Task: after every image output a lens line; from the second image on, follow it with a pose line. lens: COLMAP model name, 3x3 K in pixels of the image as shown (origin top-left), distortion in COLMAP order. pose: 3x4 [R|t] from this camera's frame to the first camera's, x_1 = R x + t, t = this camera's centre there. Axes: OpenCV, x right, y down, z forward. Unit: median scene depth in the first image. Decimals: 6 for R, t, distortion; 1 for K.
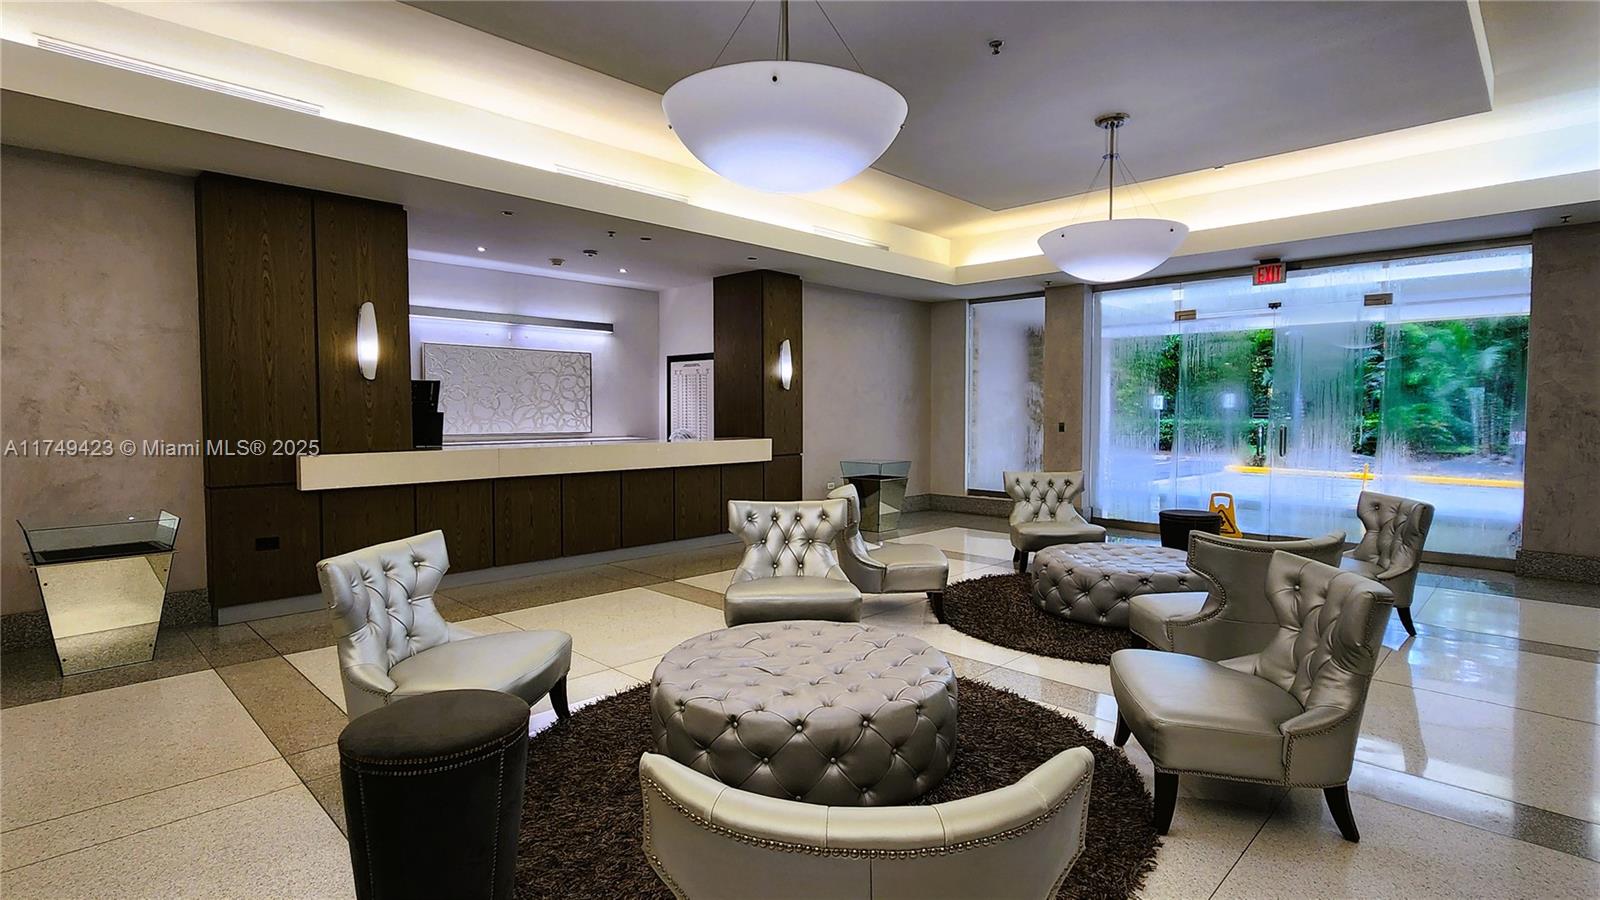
lens RADIAL K [[777.8, 0, 800.2], [0, 777.8, 443.4], [0, 0, 1]] dist [-0.001960, 0.000002]
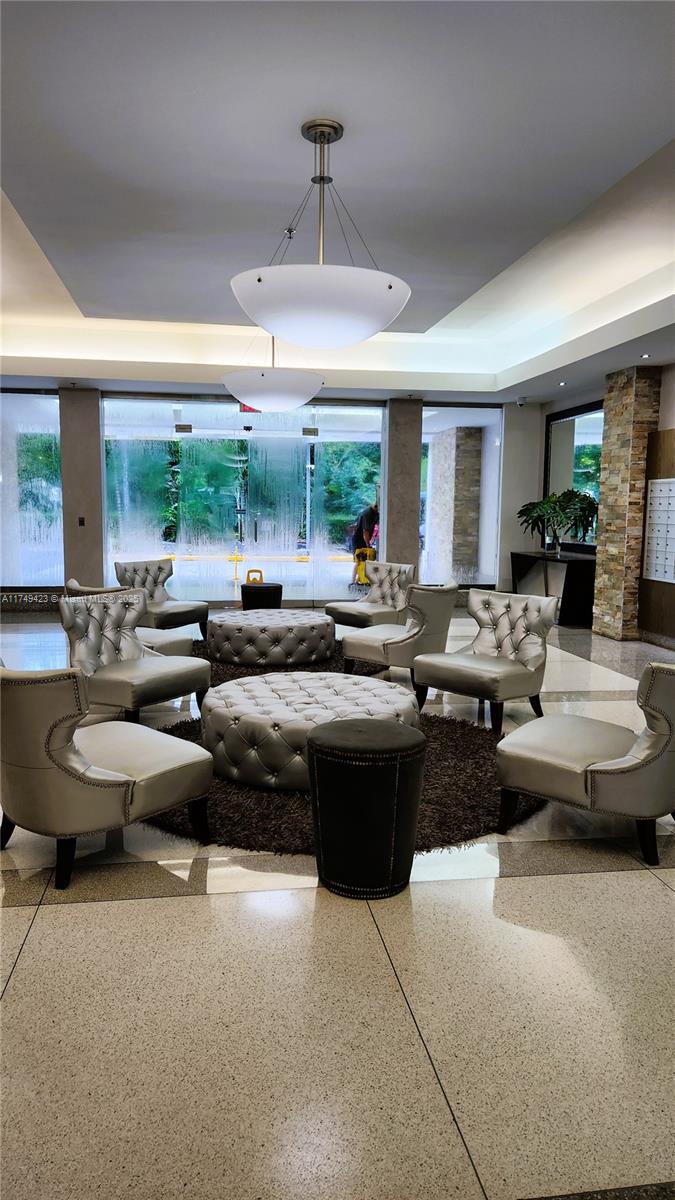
lens RADIAL K [[801.5, 0, 334.1], [0, 801.5, 601.7], [0, 0, 1]] dist [0.049396, -0.000811]
pose [[0.598947, -0.087816, 0.795959, -0.490016], [0.023568, 0.995471, 0.092093, -0.005911], [-0.800442, -0.036399, 0.598304, 0.056601]]
